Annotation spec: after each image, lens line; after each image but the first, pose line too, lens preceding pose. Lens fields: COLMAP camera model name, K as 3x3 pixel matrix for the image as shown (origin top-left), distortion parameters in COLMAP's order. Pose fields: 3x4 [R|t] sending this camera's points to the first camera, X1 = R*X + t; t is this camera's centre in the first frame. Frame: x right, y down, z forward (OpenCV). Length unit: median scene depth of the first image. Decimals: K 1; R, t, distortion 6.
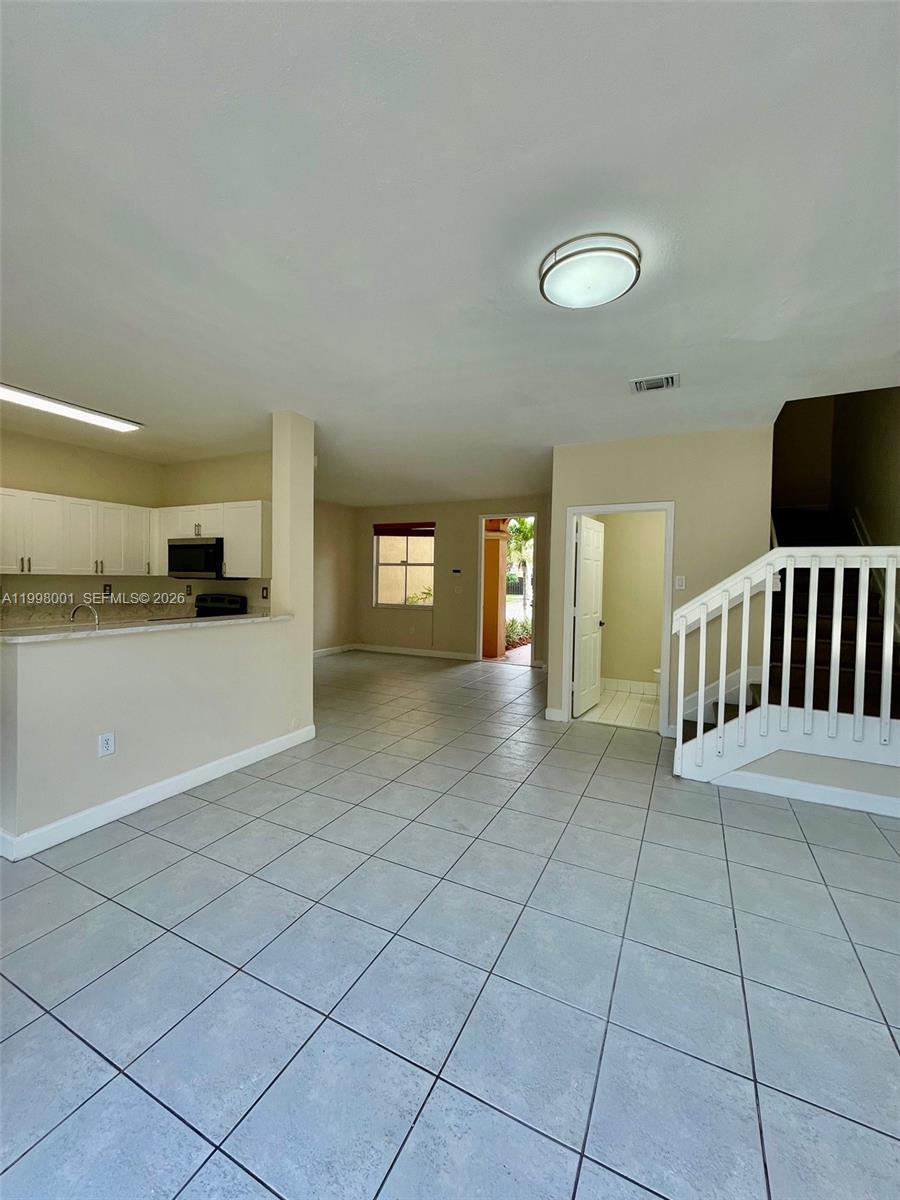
lens RADIAL K [[483.2, 0, 451.6], [0, 483.2, 594.3], [0, 0, 1]] dist [-0.002535, -0.000756]
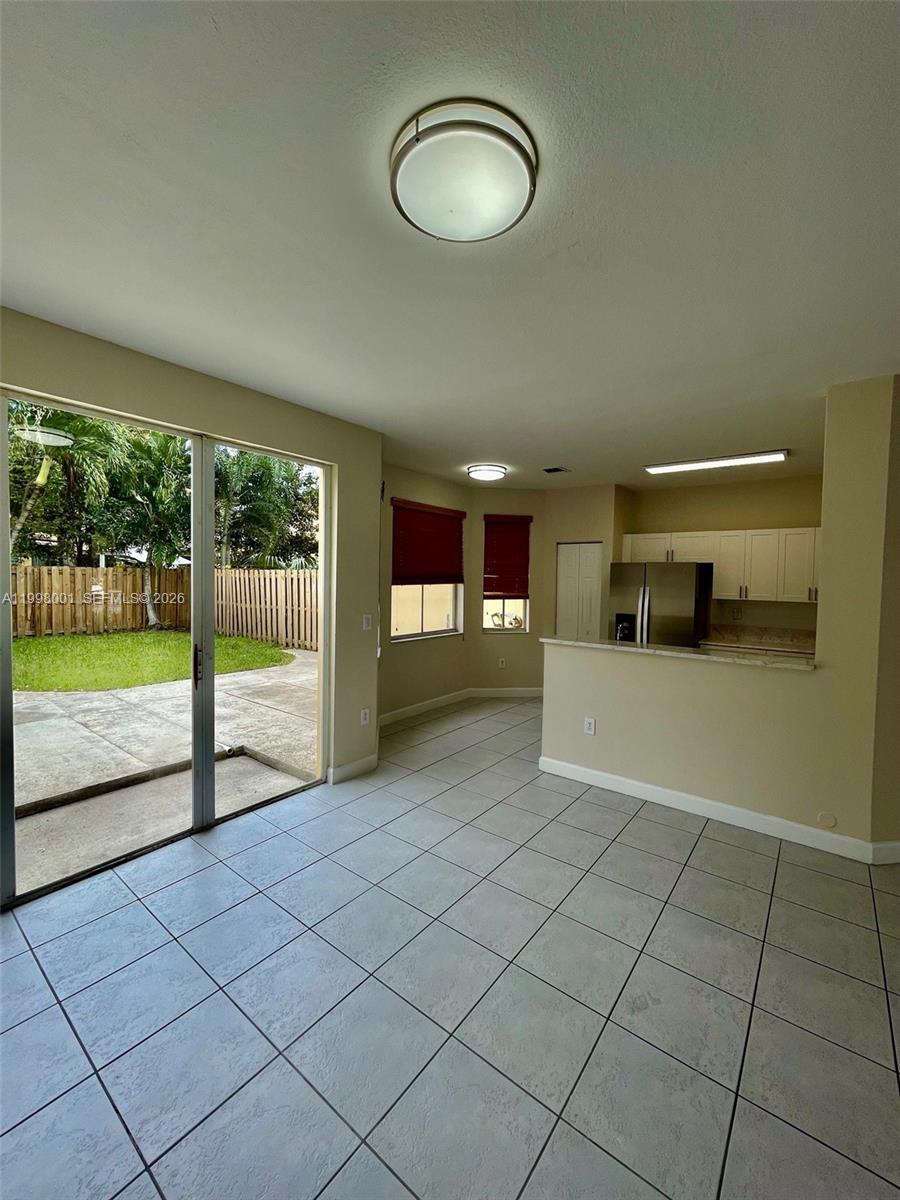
lens RADIAL K [[483.2, 0, 445.2], [0, 483.2, 592.4], [0, 0, 1]] dist [-0.002535, -0.000756]
pose [[-0.203966, 0.015084, -0.978862, 0.377986], [-0.051600, 0.998326, 0.026135, -0.046384], [0.977617, 0.055840, -0.202846, 0.448937]]
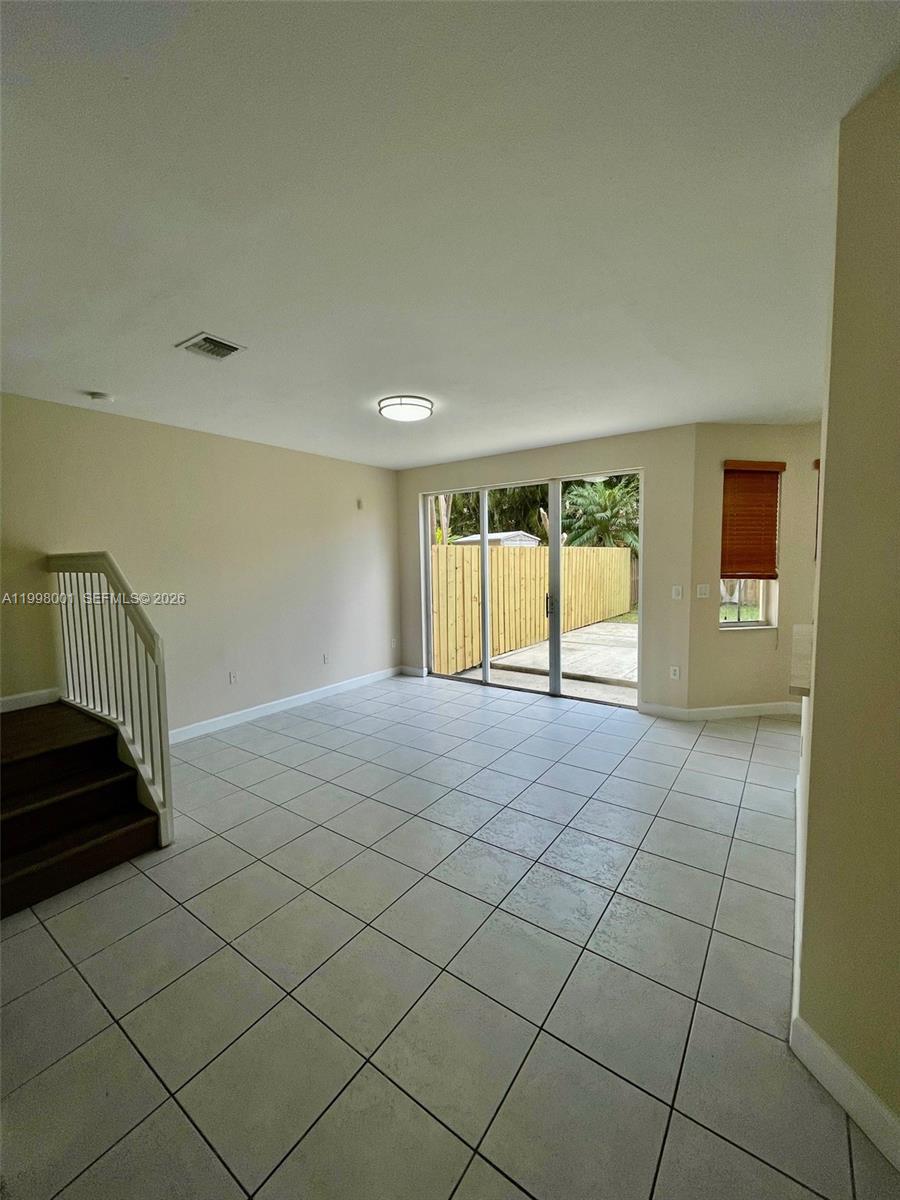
lens RADIAL K [[483.2, 0, 447.8], [0, 483.2, 594.3], [0, 0, 1]] dist [-0.002535, -0.000756]
pose [[-0.987053, -0.006578, 0.160259, -0.066346], [0.011094, 0.993966, 0.109125, -0.070760], [-0.160010, 0.109490, -0.981024, 1.111094]]
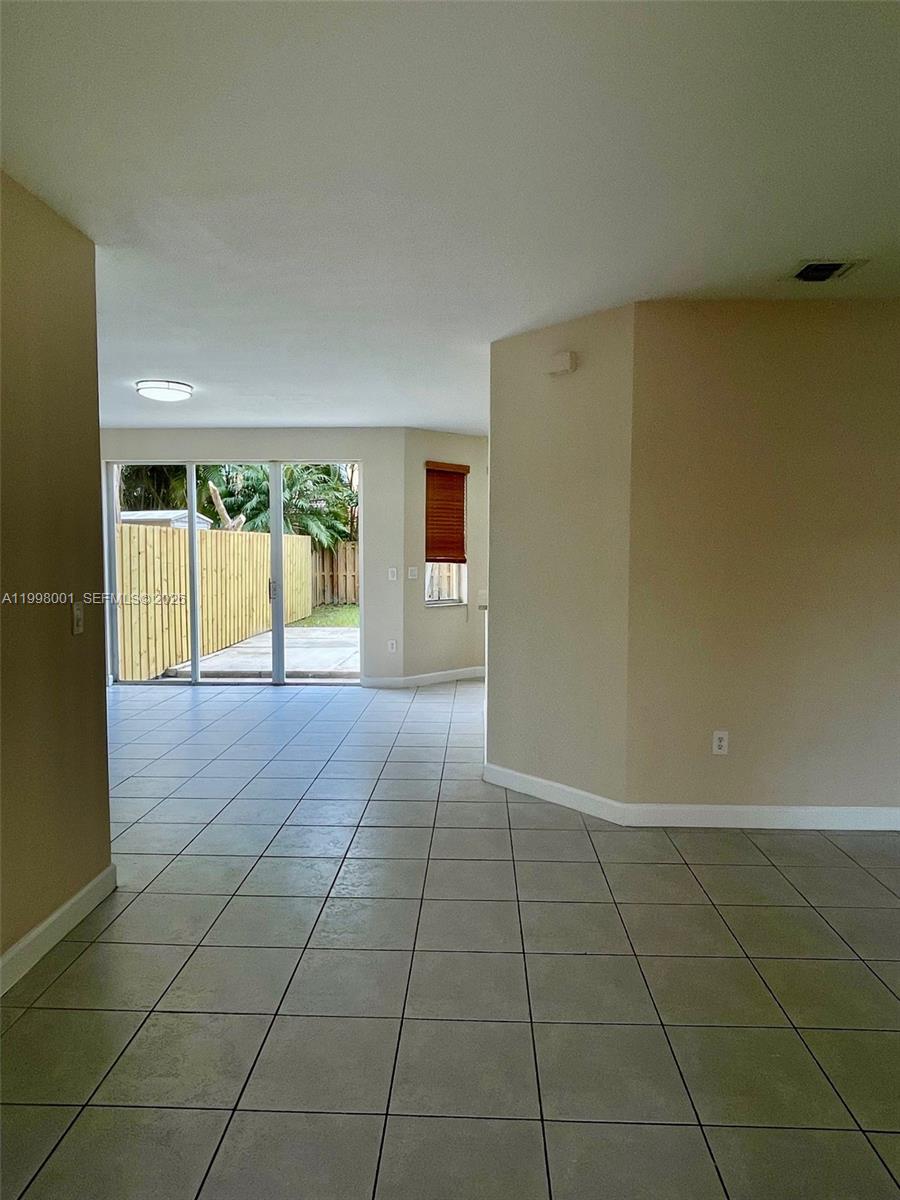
lens RADIAL K [[744.3, 0, 454.6], [0, 744.3, 597.6], [0, 0, 1]] dist [-0.001815, -0.000833]
pose [[-0.908223, 0.015996, -0.418180, 0.183325], [-0.023946, 0.995646, 0.090092, -0.065584], [0.417800, 0.091837, -0.903885, 1.609938]]
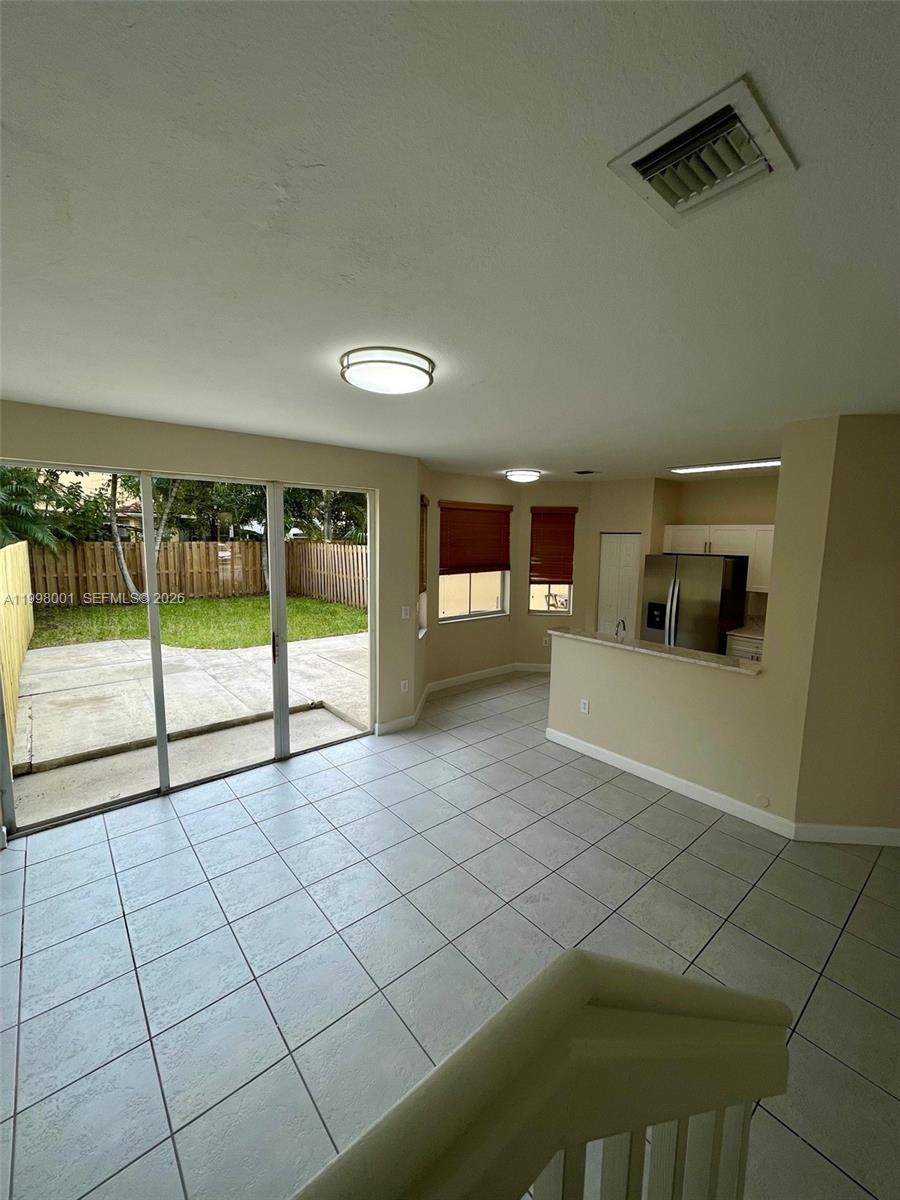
lens RADIAL K [[483.2, 0, 445.2], [0, 483.2, 591.3], [0, 0, 1]] dist [-0.002535, -0.000756]
pose [[-0.403354, 0.085755, -0.911017, 0.491750], [-0.048788, 0.992167, 0.114995, -0.127473], [0.913742, 0.090830, -0.396011, 0.620812]]
